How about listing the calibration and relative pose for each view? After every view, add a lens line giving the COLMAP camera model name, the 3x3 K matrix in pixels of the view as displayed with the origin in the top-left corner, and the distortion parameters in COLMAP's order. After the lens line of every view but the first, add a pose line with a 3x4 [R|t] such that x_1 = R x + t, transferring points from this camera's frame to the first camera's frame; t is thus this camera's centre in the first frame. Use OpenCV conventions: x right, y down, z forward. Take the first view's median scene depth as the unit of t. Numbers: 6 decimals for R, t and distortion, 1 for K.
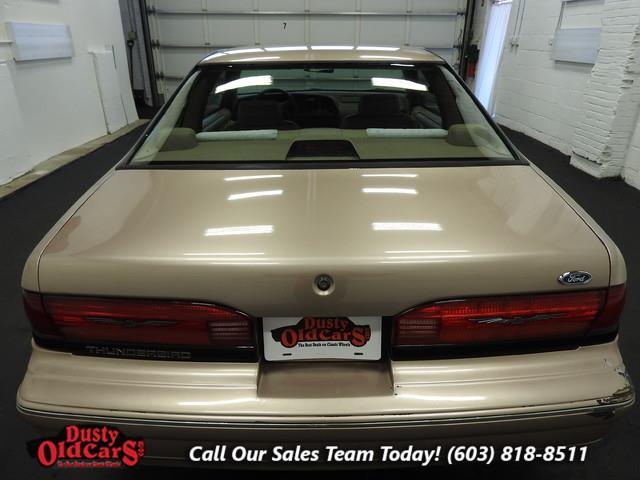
lens RADIAL K [[457.5, 0, 323.5], [0, 457.5, 239.4], [0, 0, 1]] dist [0.010197, -0.004120]
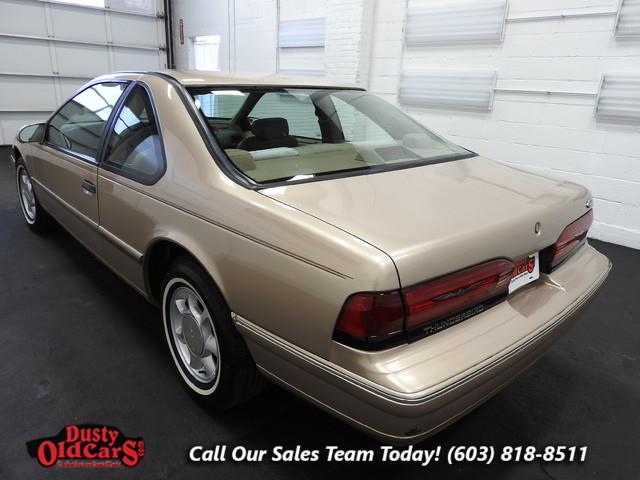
lens RADIAL K [[457.5, 0, 323.5], [0, 457.5, 239.4], [0, 0, 1]] dist [0.010197, -0.004120]
pose [[0.737256, -0.189276, 0.648558, -1.100047], [0.233776, 0.972125, 0.017959, -0.042436], [-0.633878, 0.138377, 0.760953, 0.233561]]
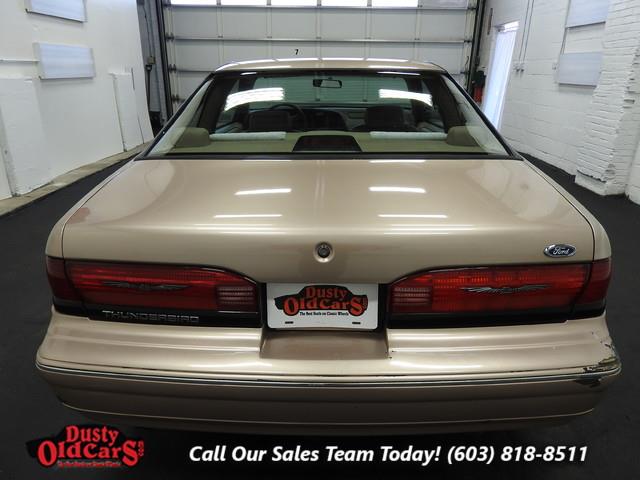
lens RADIAL K [[457.5, 0, 323.5], [0, 457.5, 239.4], [0, 0, 1]] dist [0.010197, -0.004120]
pose [[0.999694, 0.013871, -0.020492, 0.015889], [-0.015025, 0.998245, -0.057284, 0.097056], [0.019662, 0.057574, 0.998148, -0.056876]]
